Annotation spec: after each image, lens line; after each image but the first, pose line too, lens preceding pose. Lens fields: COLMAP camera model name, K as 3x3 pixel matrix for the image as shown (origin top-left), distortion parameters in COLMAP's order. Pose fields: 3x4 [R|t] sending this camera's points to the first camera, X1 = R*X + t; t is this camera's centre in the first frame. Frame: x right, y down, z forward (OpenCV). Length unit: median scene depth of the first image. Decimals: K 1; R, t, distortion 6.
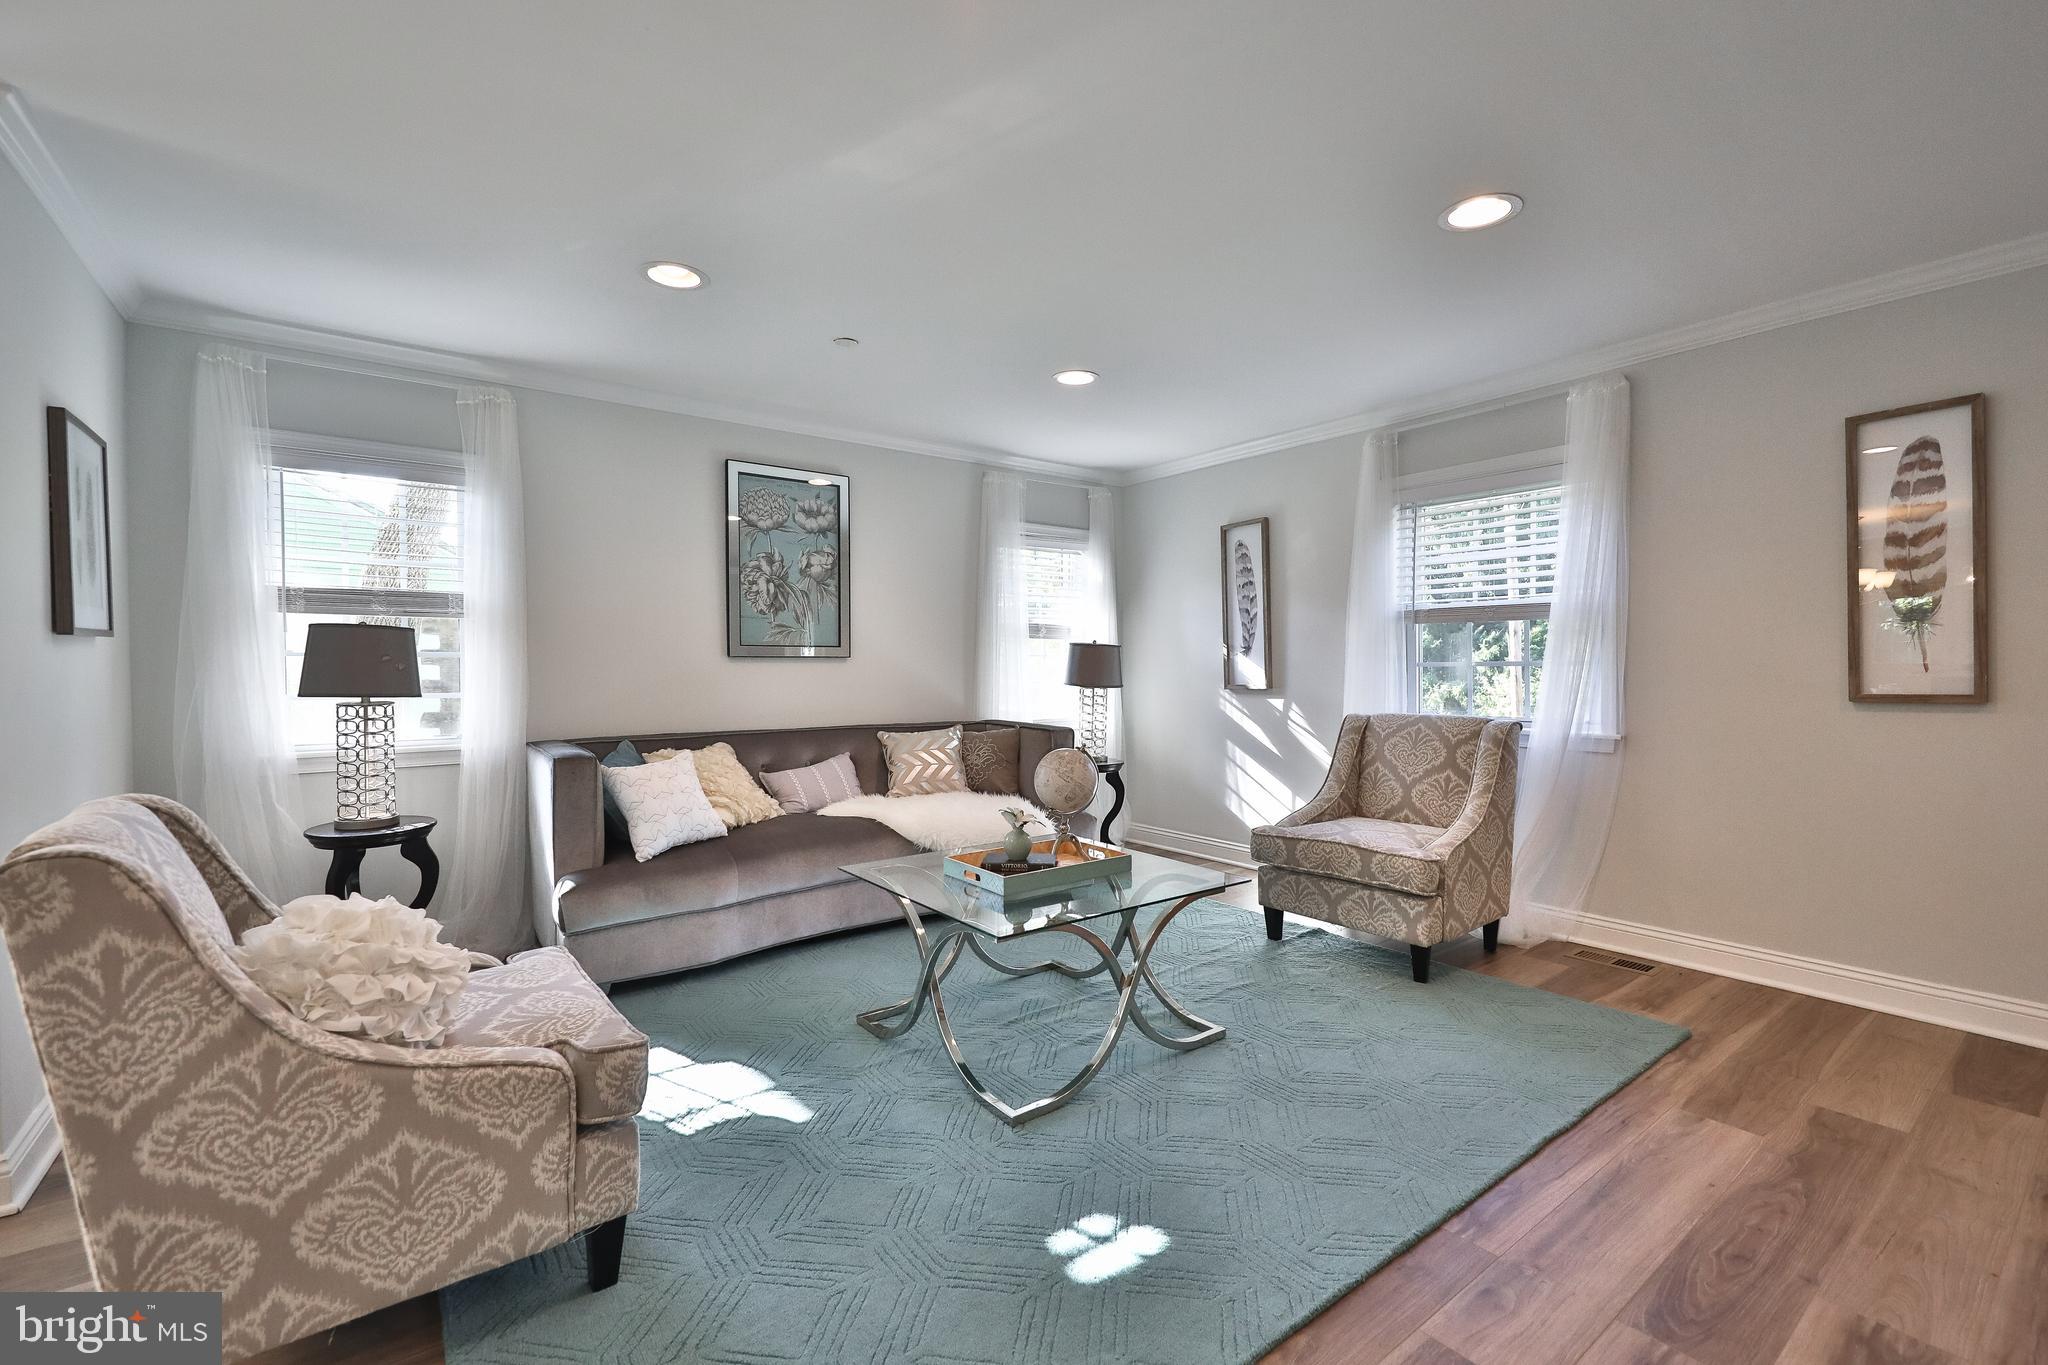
lens RADIAL K [[876.4, 0, 1025.4], [0, 876.4, 674.7], [0, 0, 1]] dist [0.025506, -0.010858]
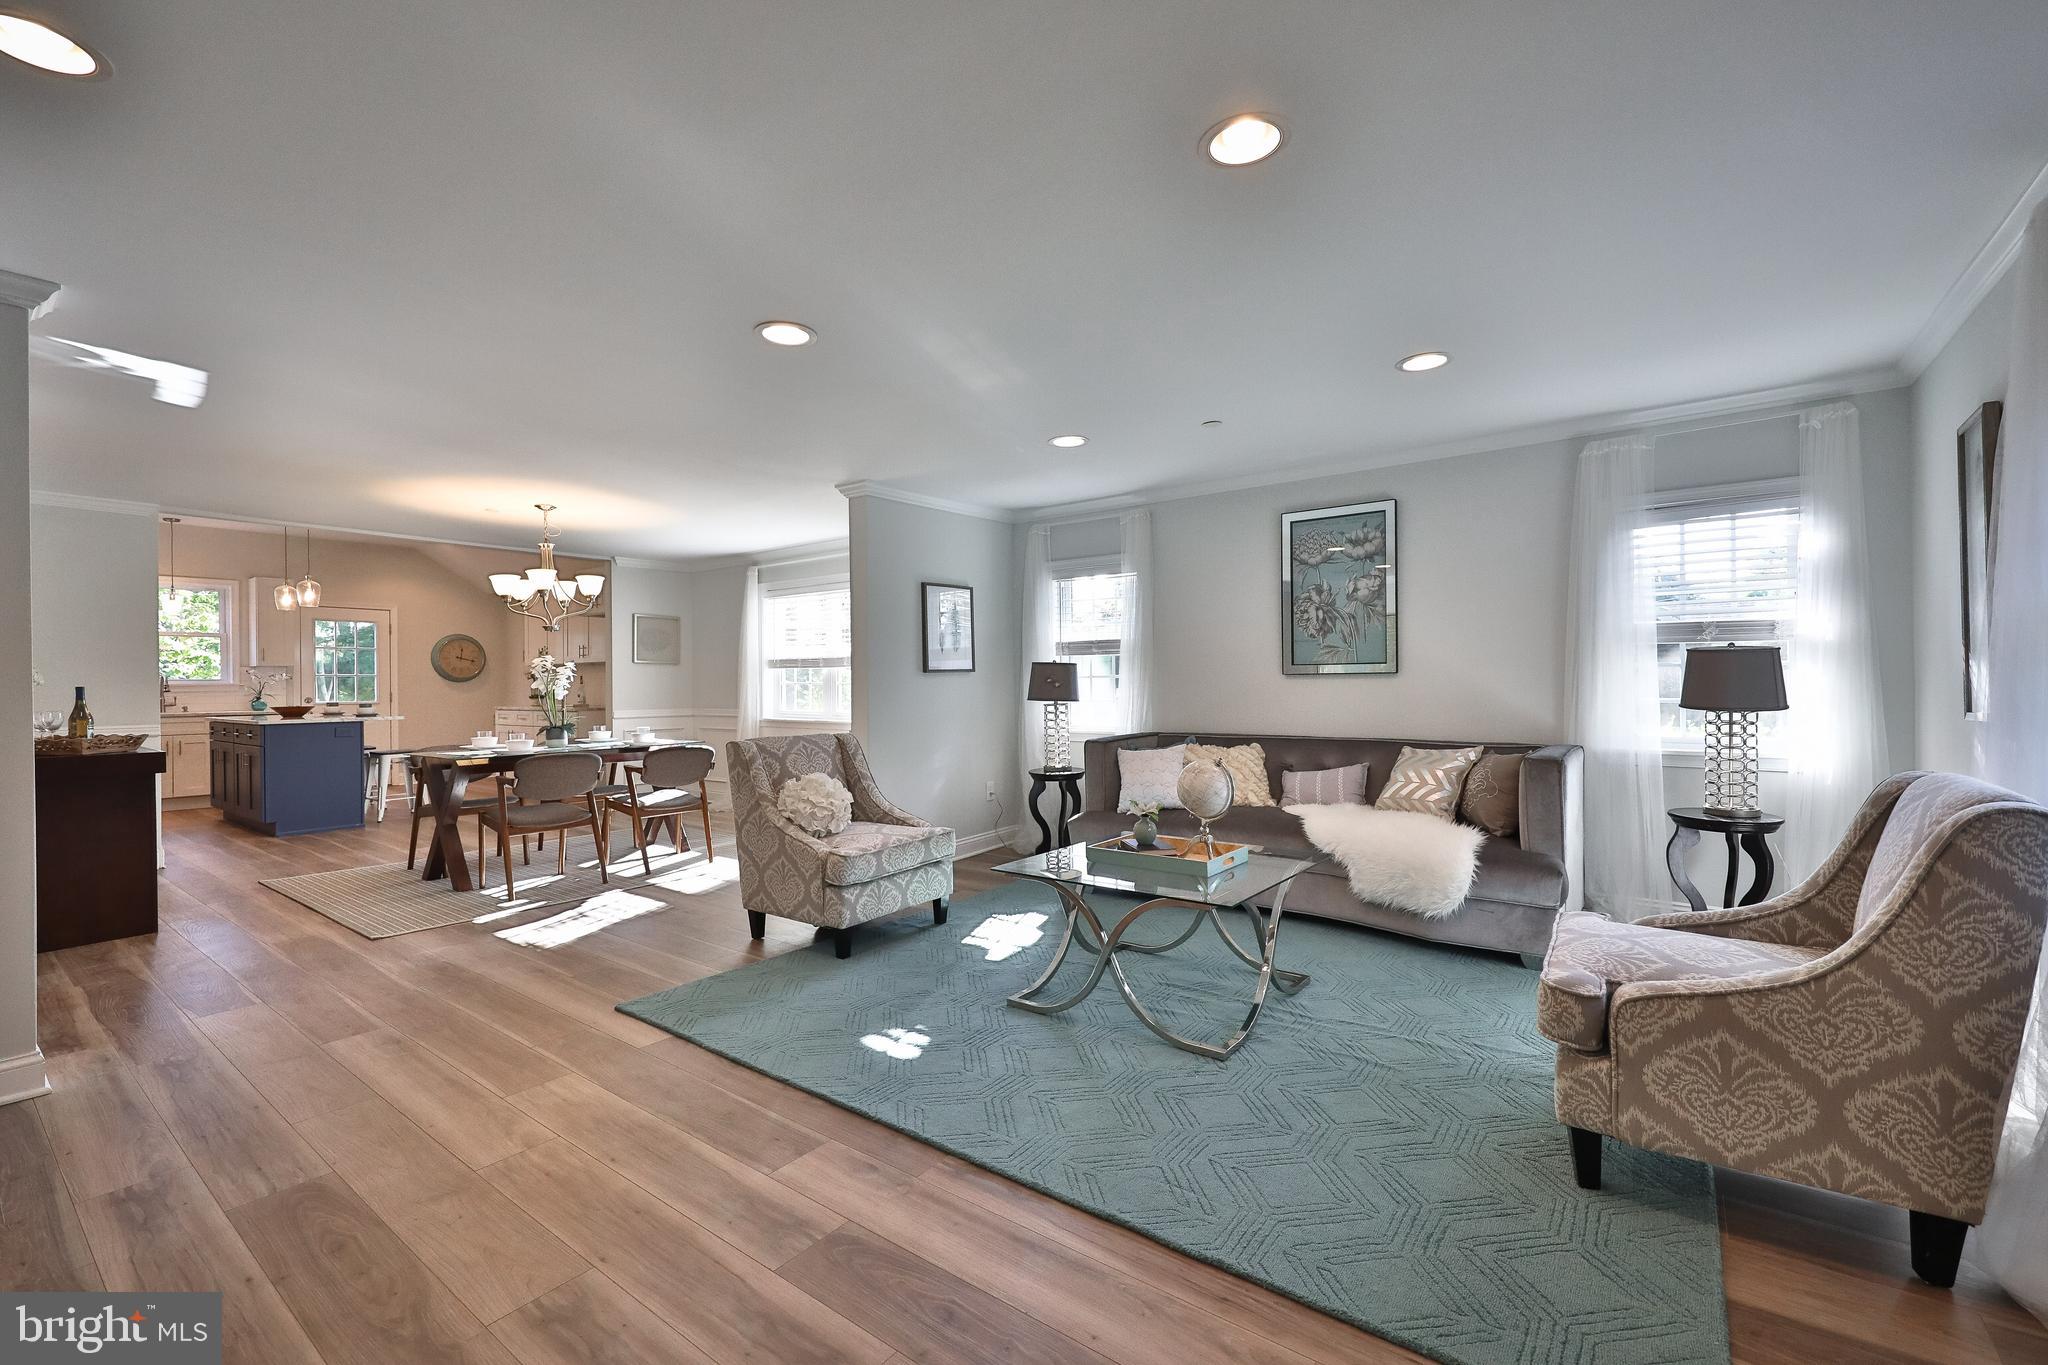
lens RADIAL K [[840.2, 0, 1035.2], [0, 840.2, 682.9], [0, 0, 1]] dist [0.002150, -0.000247]
pose [[0.284728, -0.000630, -0.958608, 0.724803], [0.000399, 1.000000, -0.000538, -0.009105], [0.958608, -0.000229, 0.284728, 0.355947]]
